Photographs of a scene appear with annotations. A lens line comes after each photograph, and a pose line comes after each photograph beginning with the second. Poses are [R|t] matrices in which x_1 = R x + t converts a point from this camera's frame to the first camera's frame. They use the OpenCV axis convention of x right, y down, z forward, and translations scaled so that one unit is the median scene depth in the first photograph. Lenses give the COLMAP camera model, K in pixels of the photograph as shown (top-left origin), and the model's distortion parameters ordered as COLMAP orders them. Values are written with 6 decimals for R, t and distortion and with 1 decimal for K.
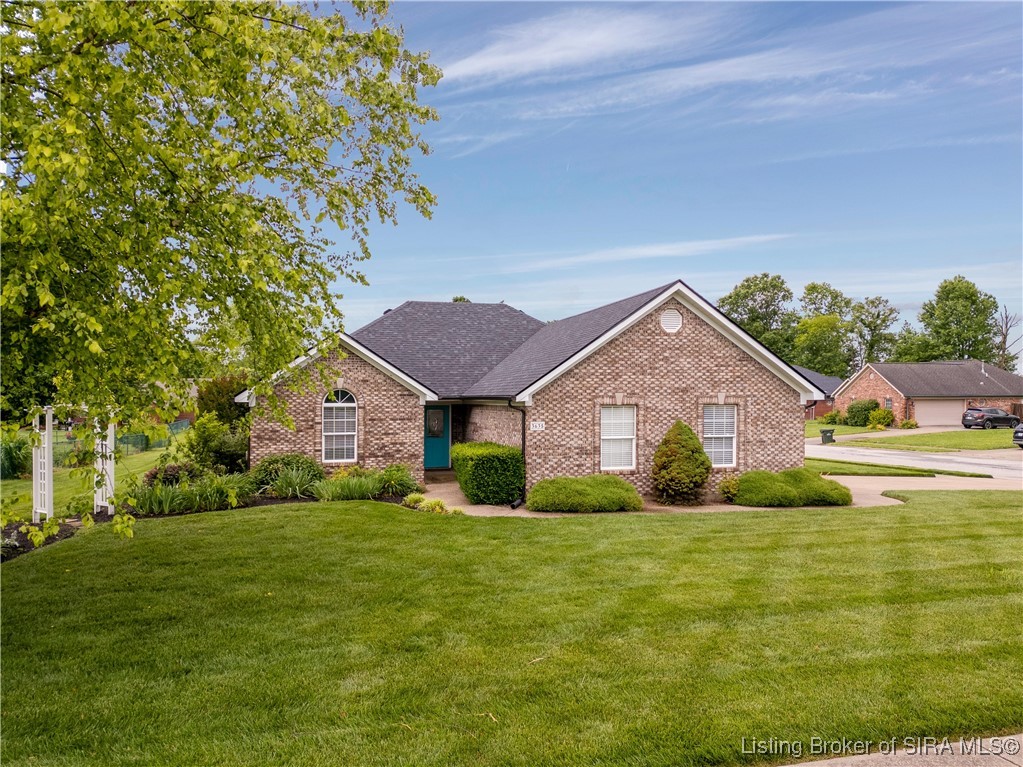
lens RADIAL K [[753.1, 0, 512.4], [0, 753.1, 408.0], [0, 0, 1]] dist [0.041032, -0.002673]
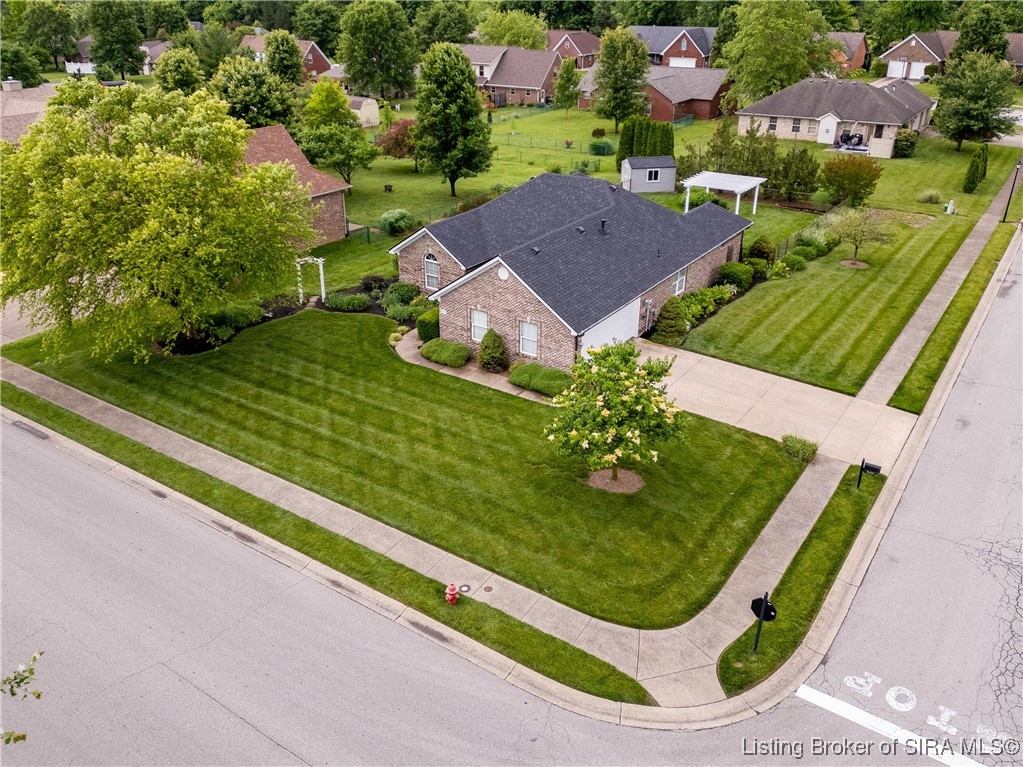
lens RADIAL K [[812.2, 0, 490.3], [0, 812.2, 381.4], [0, 0, 1]] dist [0.041248, -0.001419]
pose [[0.647278, 0.333017, -0.685661, 1.601461], [0.002235, 0.898685, 0.438589, -0.731722], [0.762251, -0.285421, 0.580955, -0.220353]]
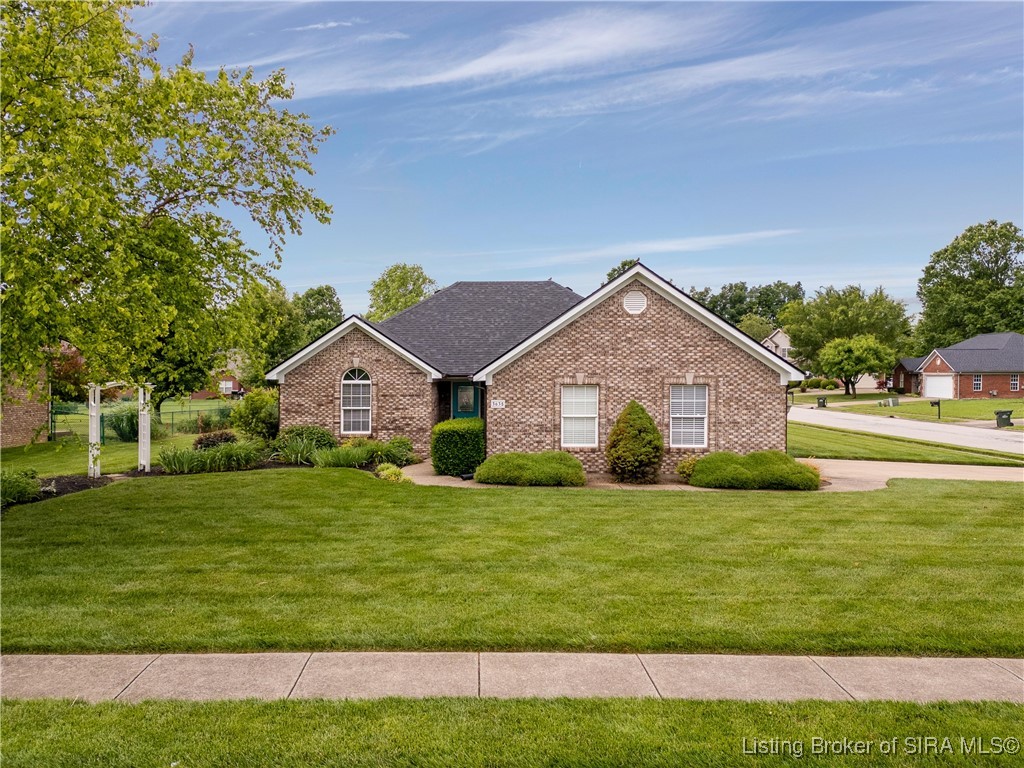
lens RADIAL K [[813.0, 0, 490.8], [0, 813.0, 381.9], [0, 0, 1]] dist [0.041248, -0.001419]
pose [[0.963607, 0.006413, -0.267247, 0.316739], [-0.005645, 0.999977, 0.003645, -0.011025], [0.267265, -0.002004, 0.963621, -0.110098]]
